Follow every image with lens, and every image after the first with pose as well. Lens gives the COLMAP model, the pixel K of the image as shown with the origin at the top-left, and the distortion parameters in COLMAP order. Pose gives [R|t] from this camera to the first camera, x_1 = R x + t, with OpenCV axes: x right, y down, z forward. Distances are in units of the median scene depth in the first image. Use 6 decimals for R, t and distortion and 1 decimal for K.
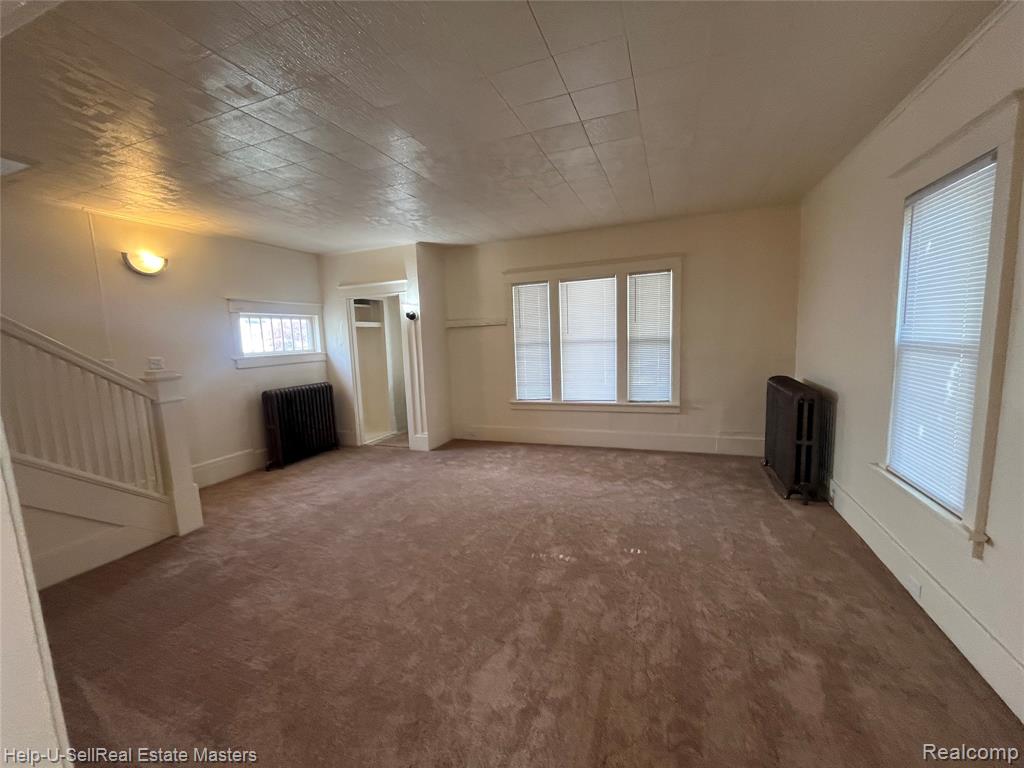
lens RADIAL K [[413.7, 0, 512.0], [0, 413.7, 384.0], [0, 0, 1]] dist [-0.001026, -0.000157]
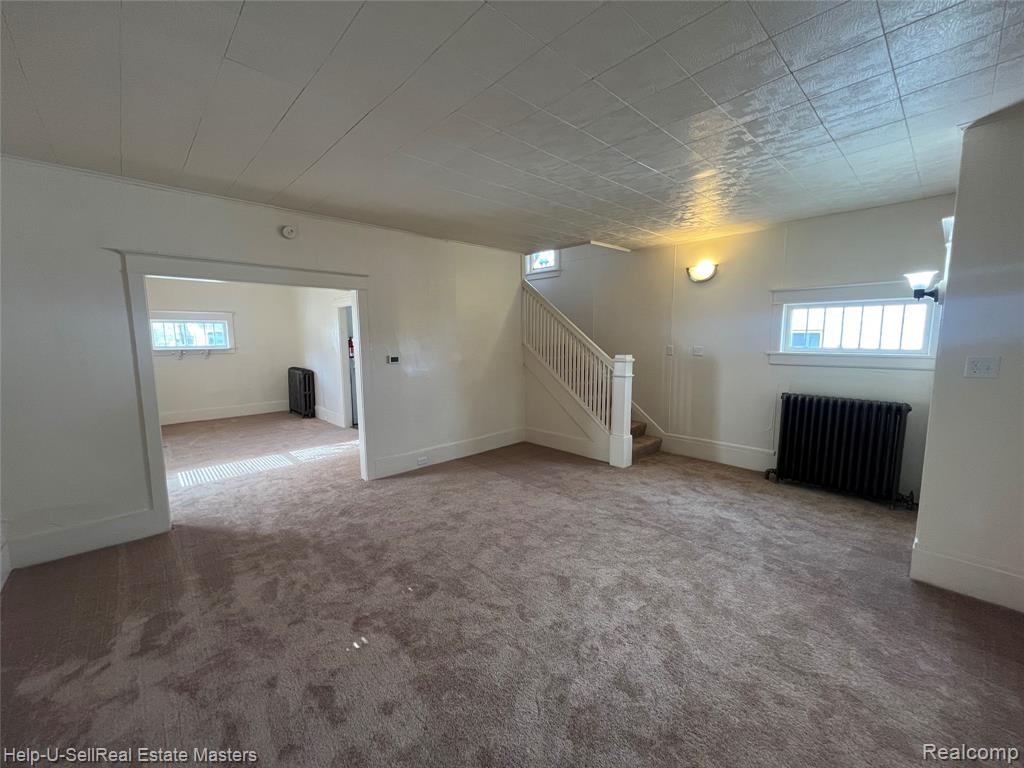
lens RADIAL K [[413.7, 0, 512.0], [0, 413.7, 384.0], [0, 0, 1]] dist [-0.001026, -0.000157]
pose [[-0.431903, 0.145883, -0.890044, 0.530243], [-0.083485, 0.976129, 0.200505, -0.156503], [0.898048, 0.160904, -0.409414, 1.013751]]
